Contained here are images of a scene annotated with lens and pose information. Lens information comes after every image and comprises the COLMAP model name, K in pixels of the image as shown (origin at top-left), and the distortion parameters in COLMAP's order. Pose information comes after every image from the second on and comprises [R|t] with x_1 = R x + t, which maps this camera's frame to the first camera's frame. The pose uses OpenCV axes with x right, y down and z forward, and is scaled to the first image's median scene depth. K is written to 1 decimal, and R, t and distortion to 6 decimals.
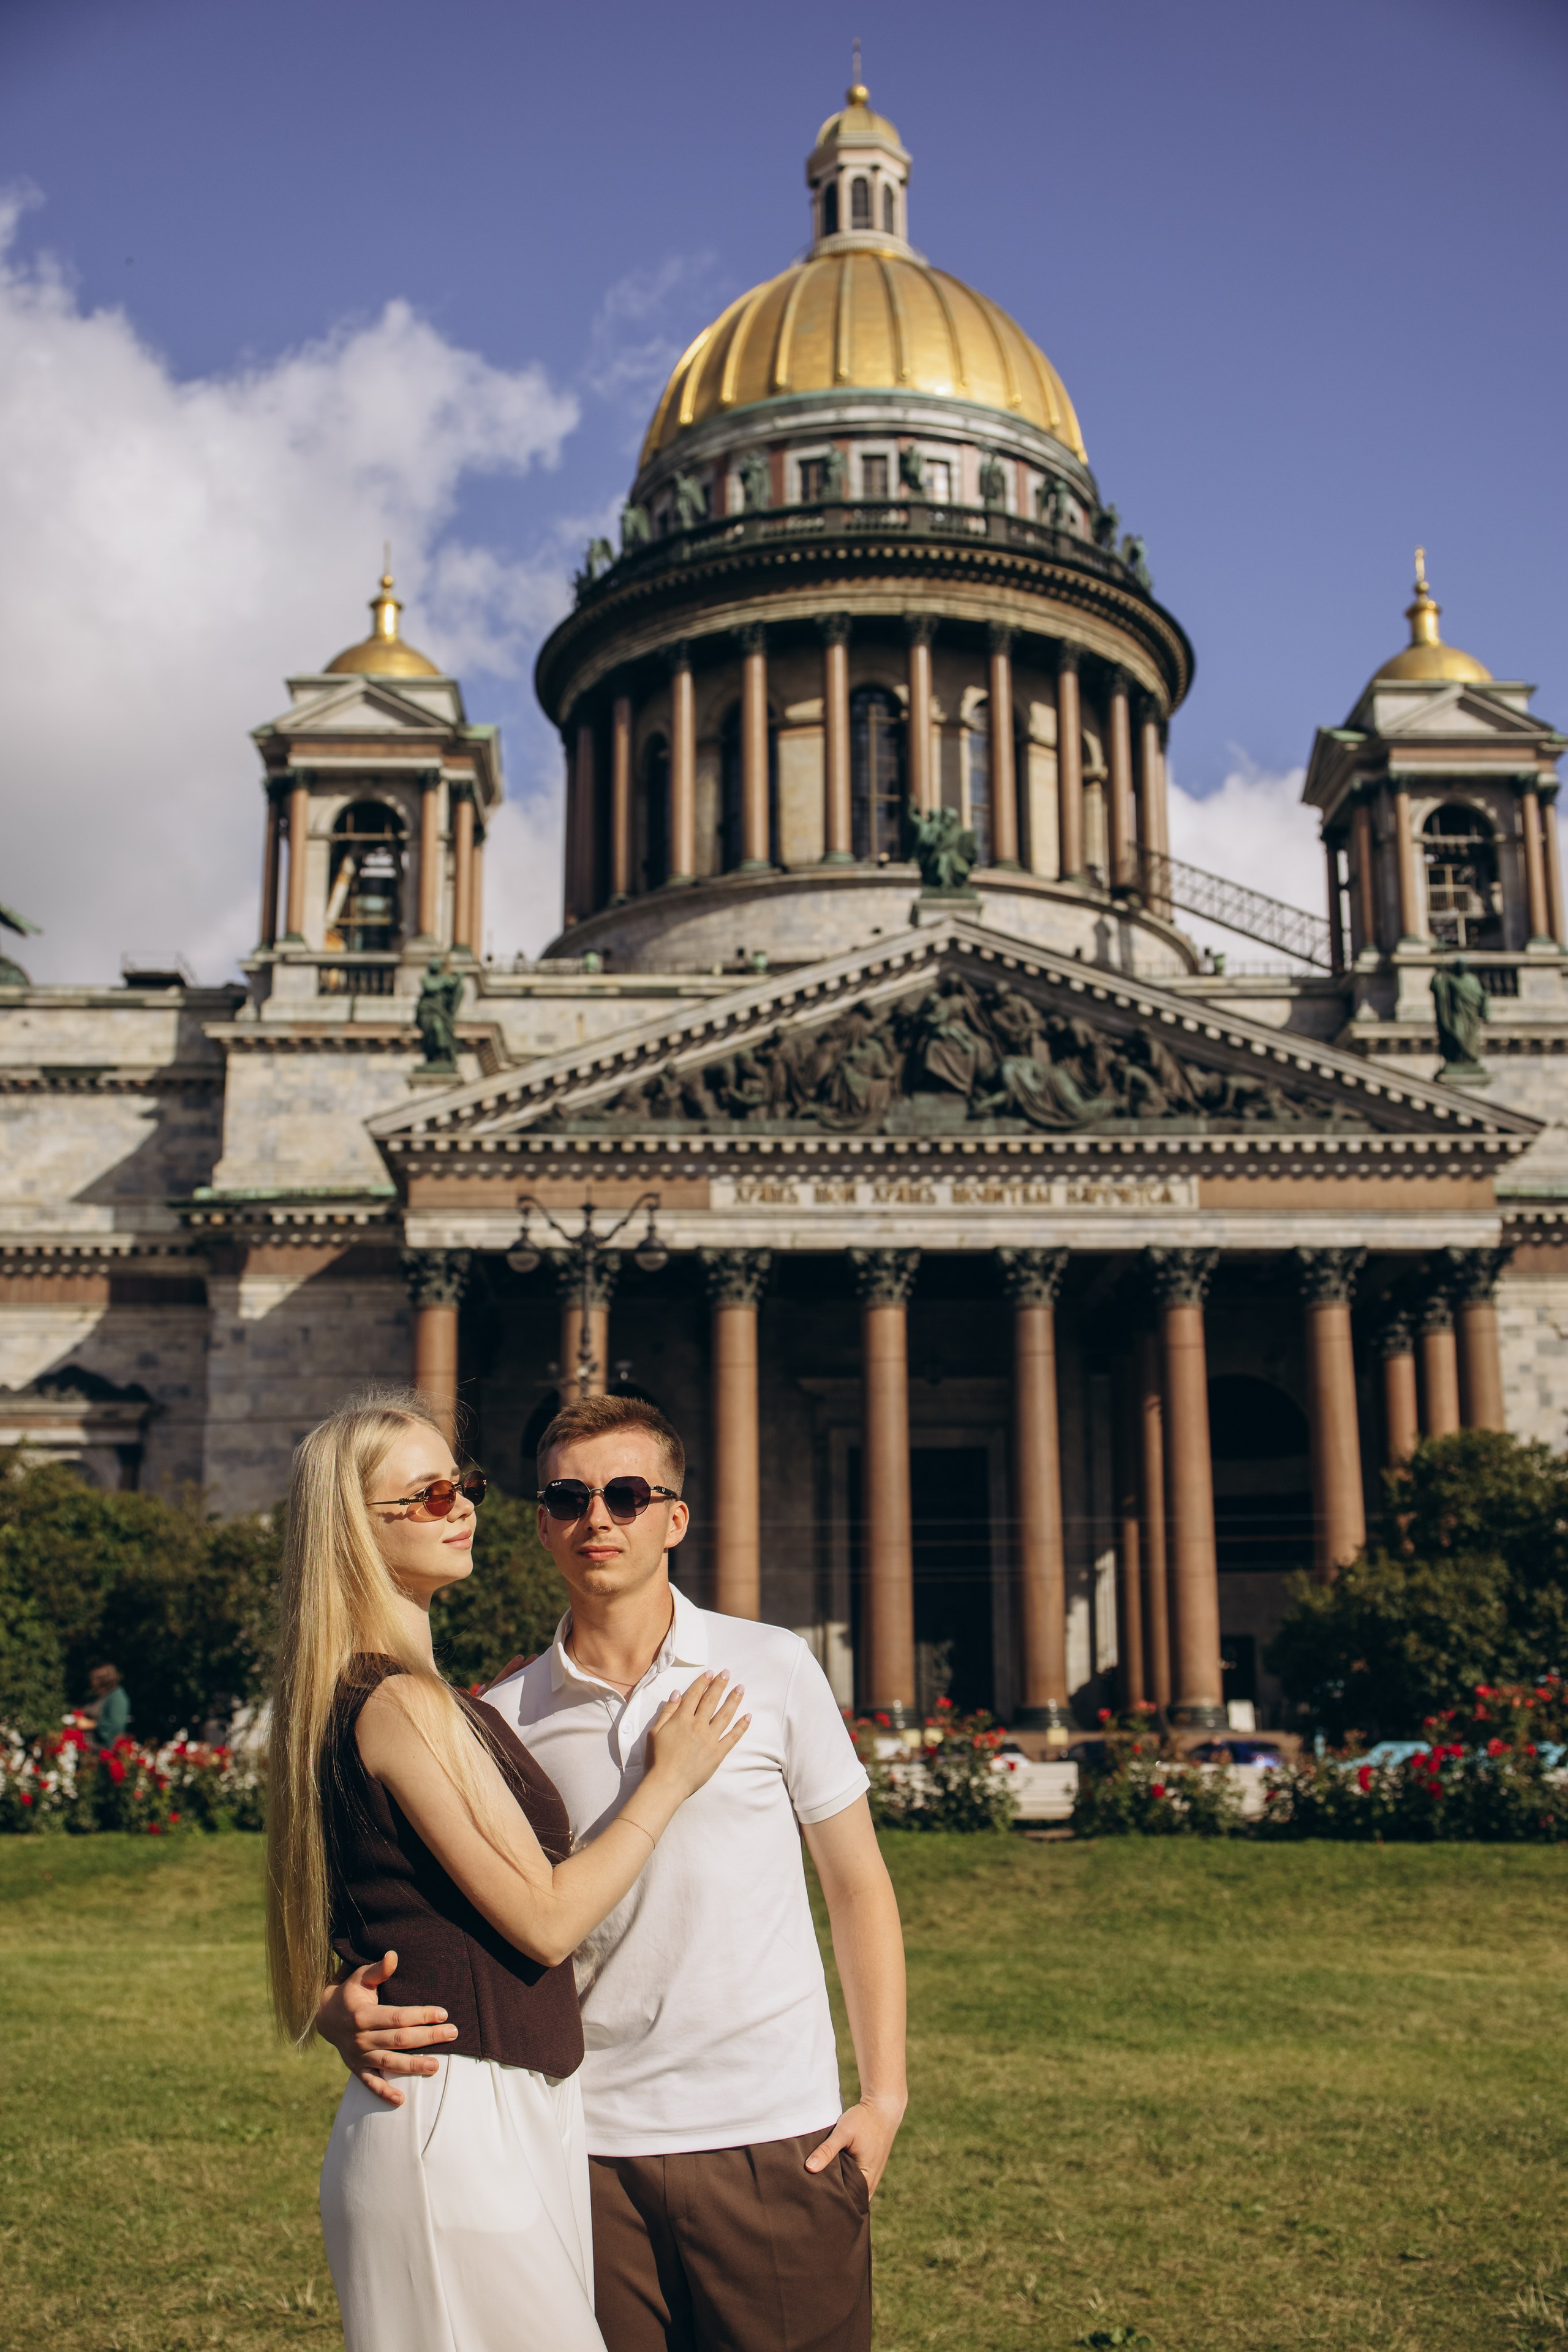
lens RADIAL K [[2517.4, 0, 771.5], [0, 2517.4, 1170.1], [0, 0, 1]] dist [0.013961, -0.034887]
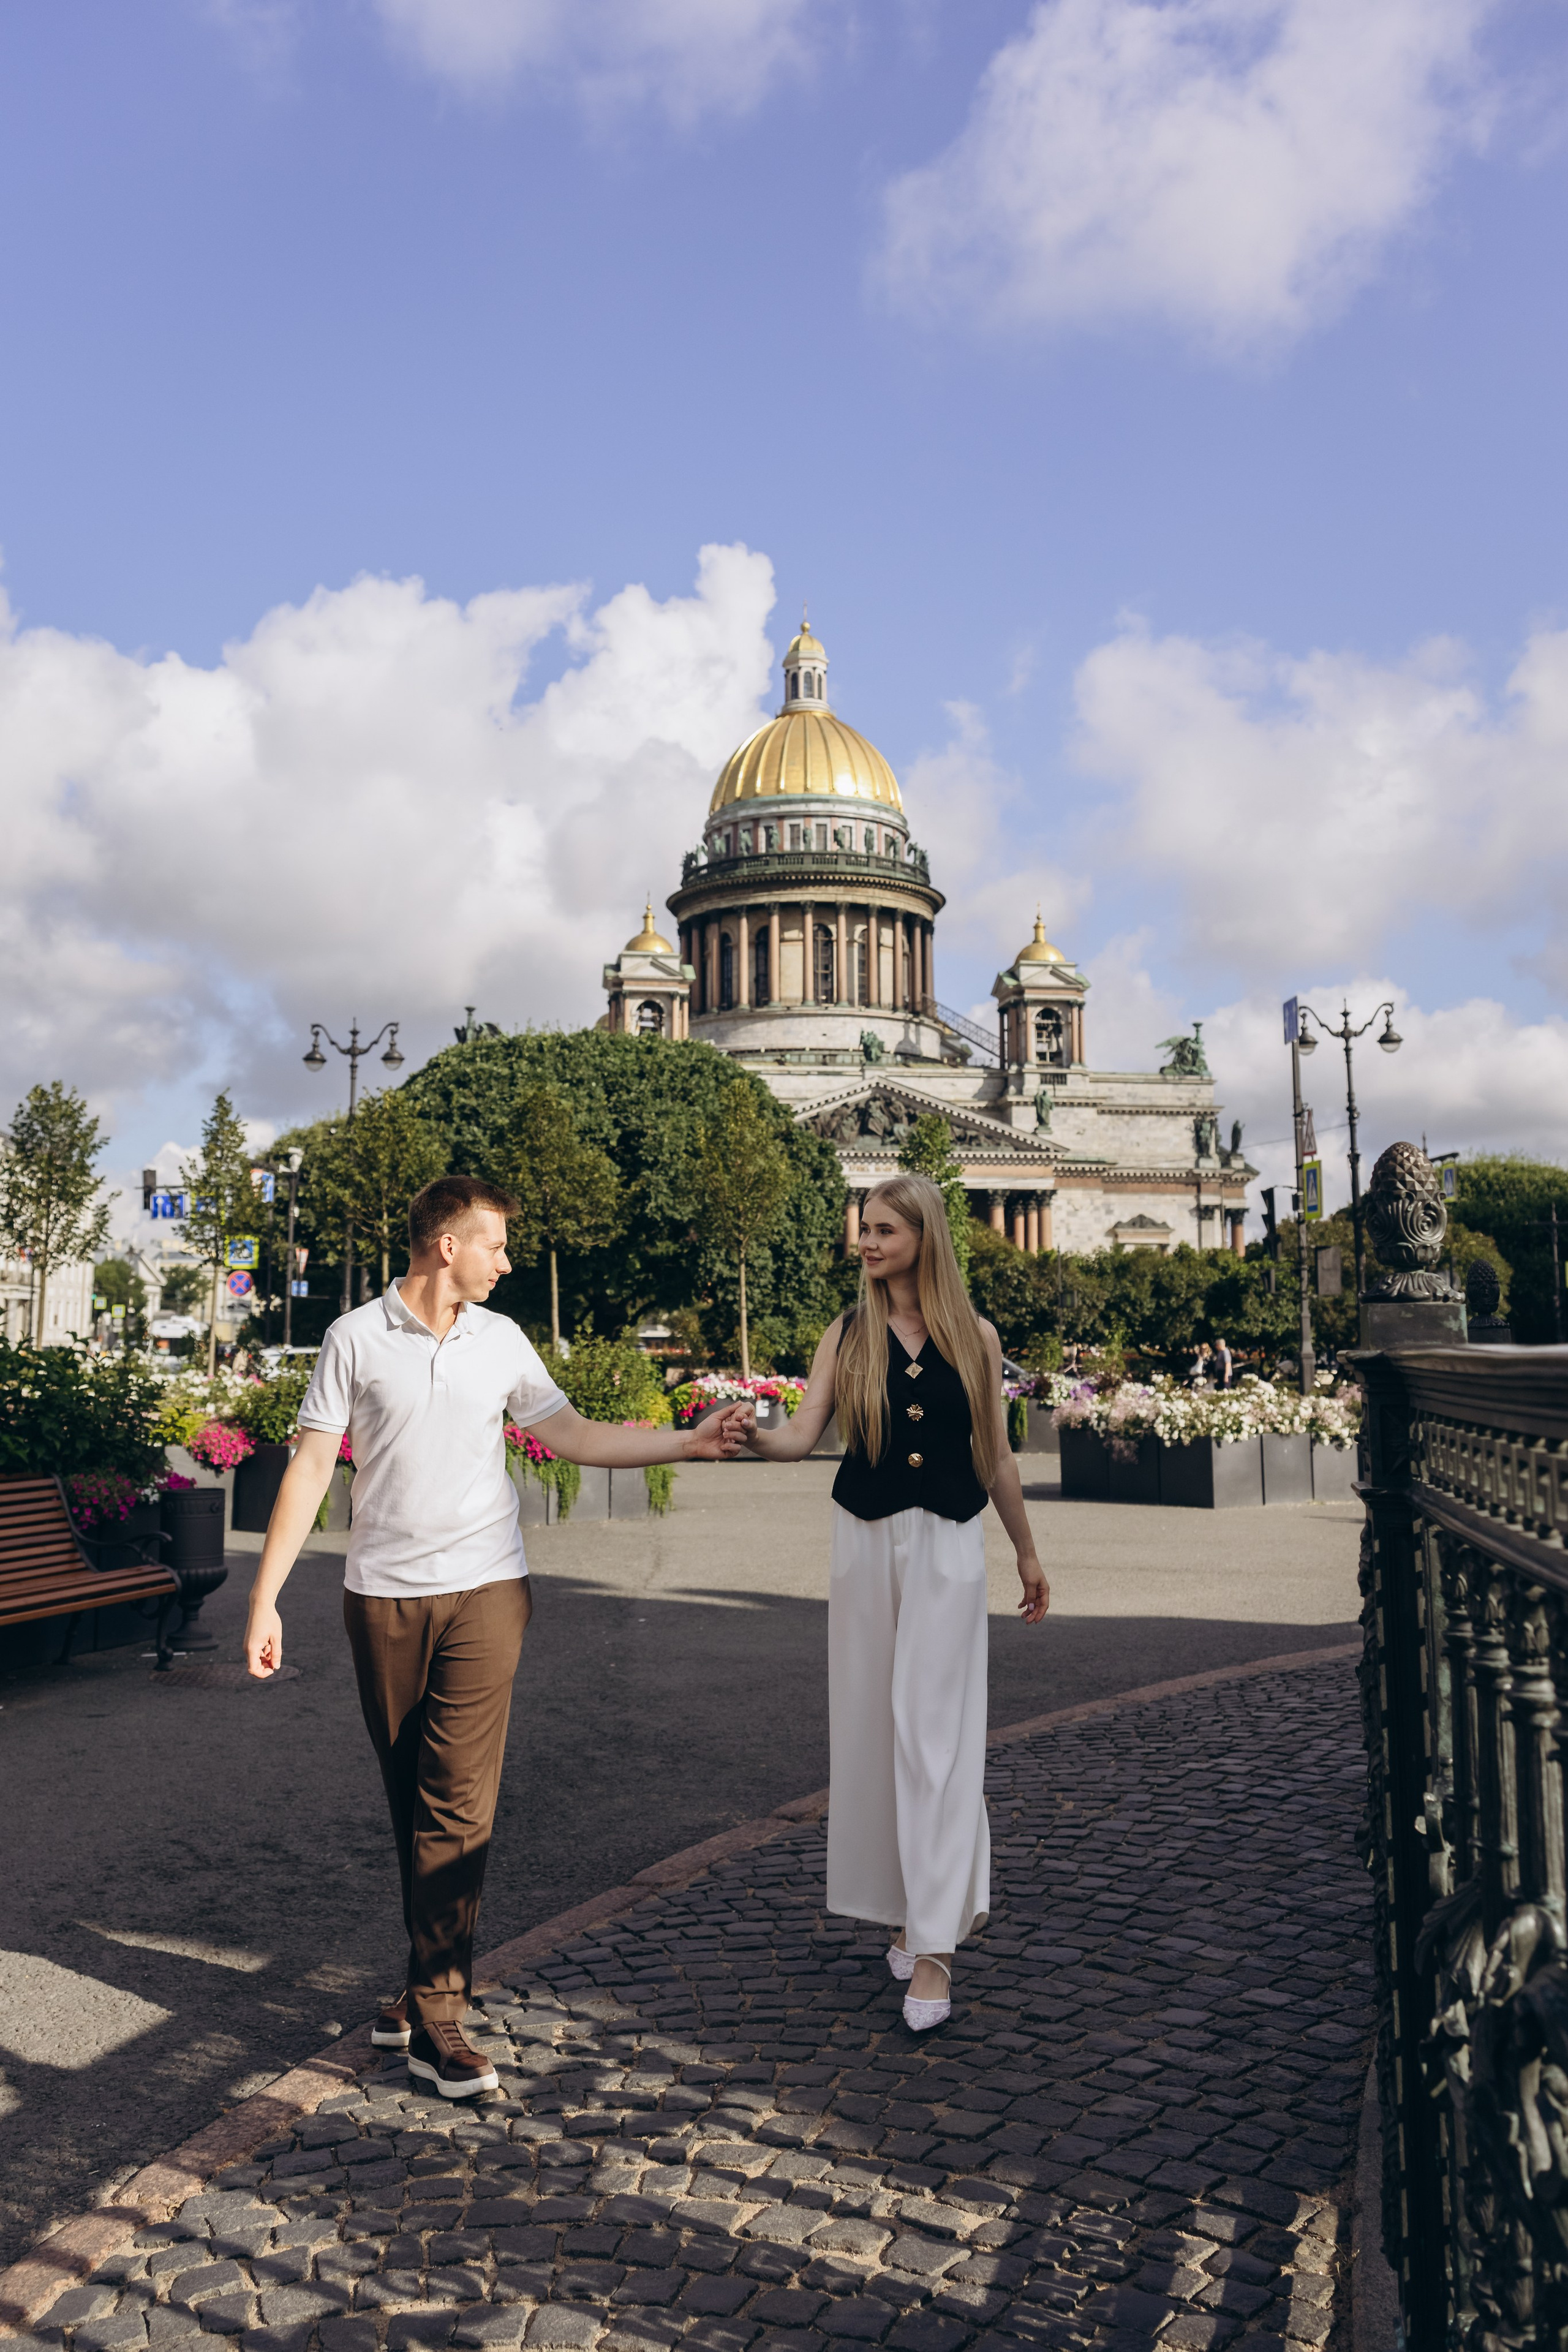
lens RADIAL K [[2152.5, 0, 682.1], [0, 2152.5, 1058.5], [0, 0, 1]] dist [0.006056, -0.015729]
pose [[0.995965, 0.018789, 0.087749, -0.339644], [-0.026648, 0.995651, 0.089269, -0.303892], [-0.085690, -0.091247, 0.992135, -1.336341]]
